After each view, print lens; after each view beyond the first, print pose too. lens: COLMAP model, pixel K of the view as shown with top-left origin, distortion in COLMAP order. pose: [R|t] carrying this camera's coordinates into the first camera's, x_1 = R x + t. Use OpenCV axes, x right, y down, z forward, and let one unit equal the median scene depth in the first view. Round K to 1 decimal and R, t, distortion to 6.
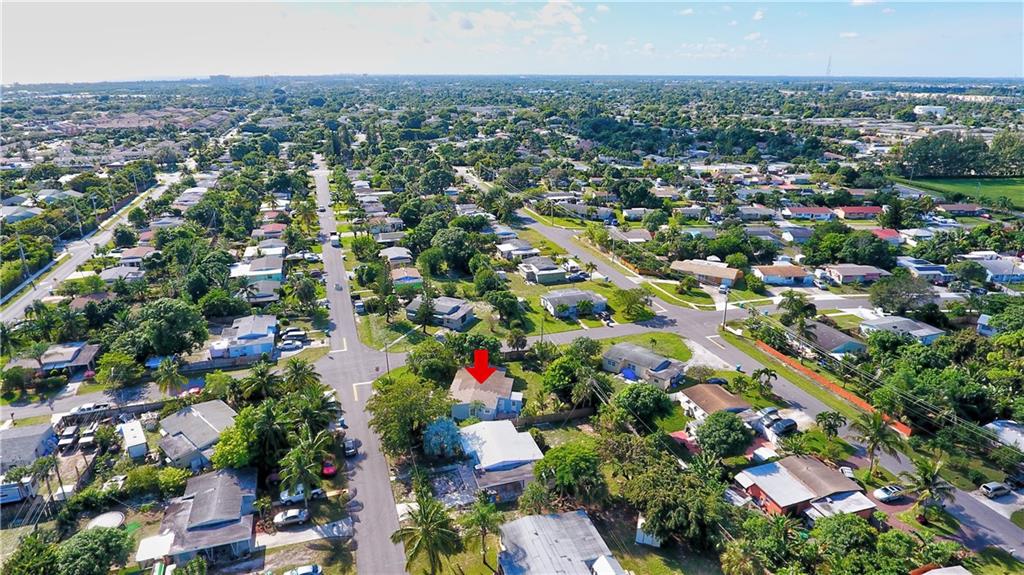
lens RADIAL K [[602.9, 0, 508.9], [0, 602.9, 289.0], [0, 0, 1]] dist [-0.010968, 0.003166]
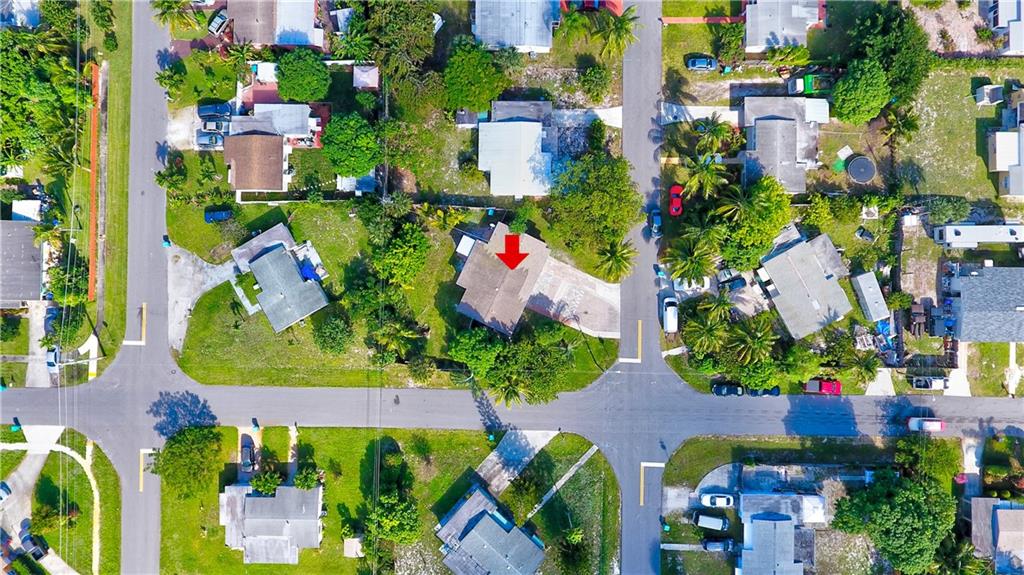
lens RADIAL K [[602.9, 0, 512.0], [0, 602.9, 289.3], [0, 0, 1]] dist [-0.010968, 0.003166]
pose [[-0.949181, -0.314526, 0.011323, -0.070036], [0.112464, -0.305354, 0.945574, -0.572102], [-0.293951, 0.898795, 0.325209, 0.672520]]
